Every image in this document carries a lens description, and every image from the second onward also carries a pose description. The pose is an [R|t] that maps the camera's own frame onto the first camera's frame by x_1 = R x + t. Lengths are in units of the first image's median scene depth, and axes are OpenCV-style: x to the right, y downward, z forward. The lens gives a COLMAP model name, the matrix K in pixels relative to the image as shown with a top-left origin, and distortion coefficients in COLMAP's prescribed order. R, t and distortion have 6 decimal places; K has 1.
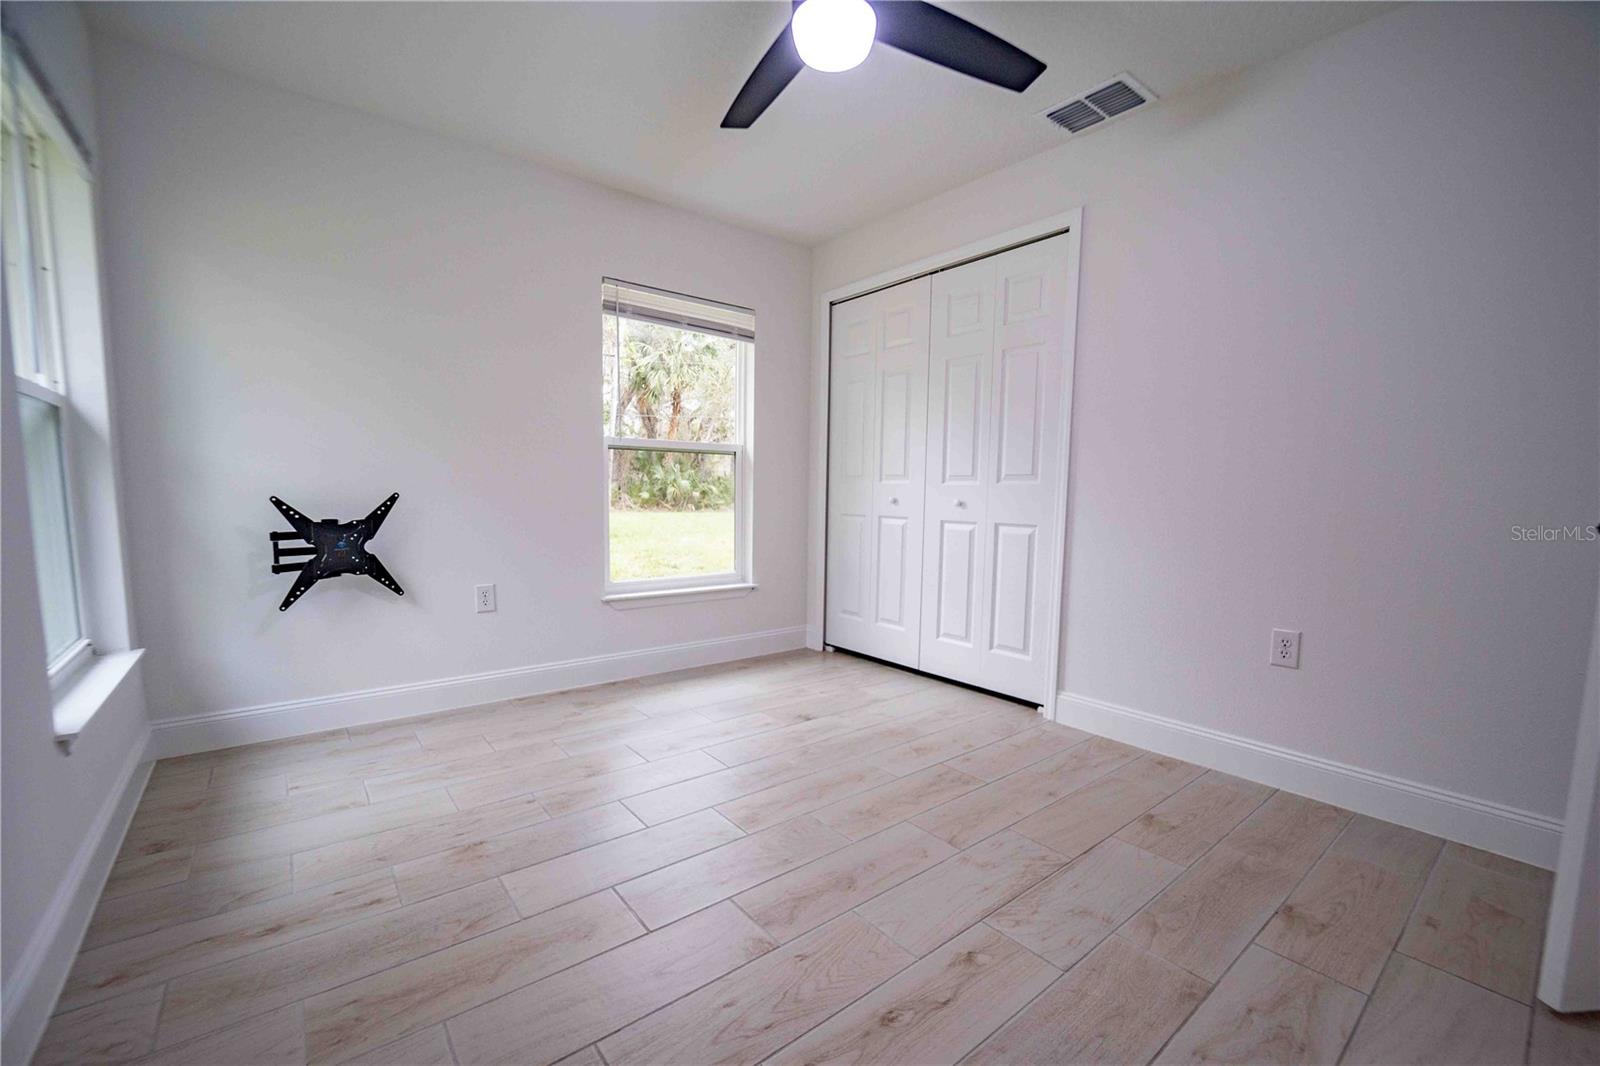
lens RADIAL K [[661.0, 0, 796.2], [0, 661.0, 561.8], [0, 0, 1]] dist [-0.019467, -0.000020]
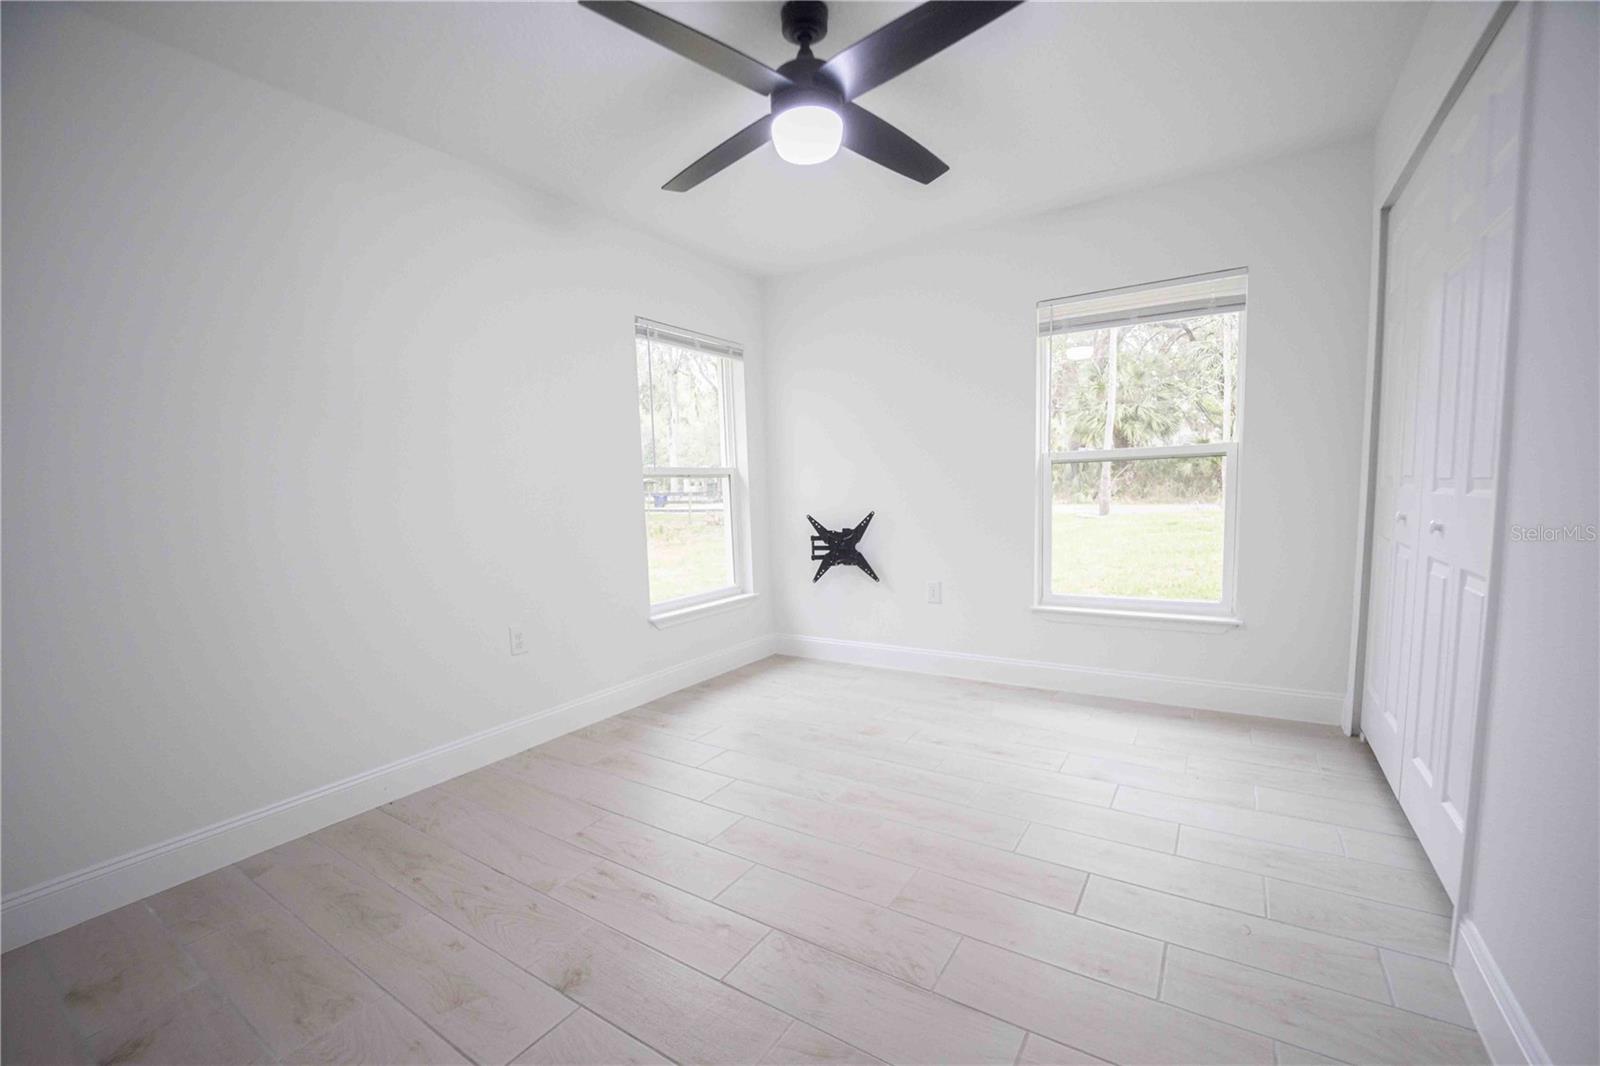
lens RADIAL K [[661.0, 0, 796.2], [0, 661.0, 561.8], [0, 0, 1]] dist [-0.019467, -0.000020]
pose [[0.308859, 0.078066, -0.947899, 0.739579], [-0.063328, 0.996102, 0.061401, -0.073206], [0.948997, 0.041064, 0.312598, 0.388243]]
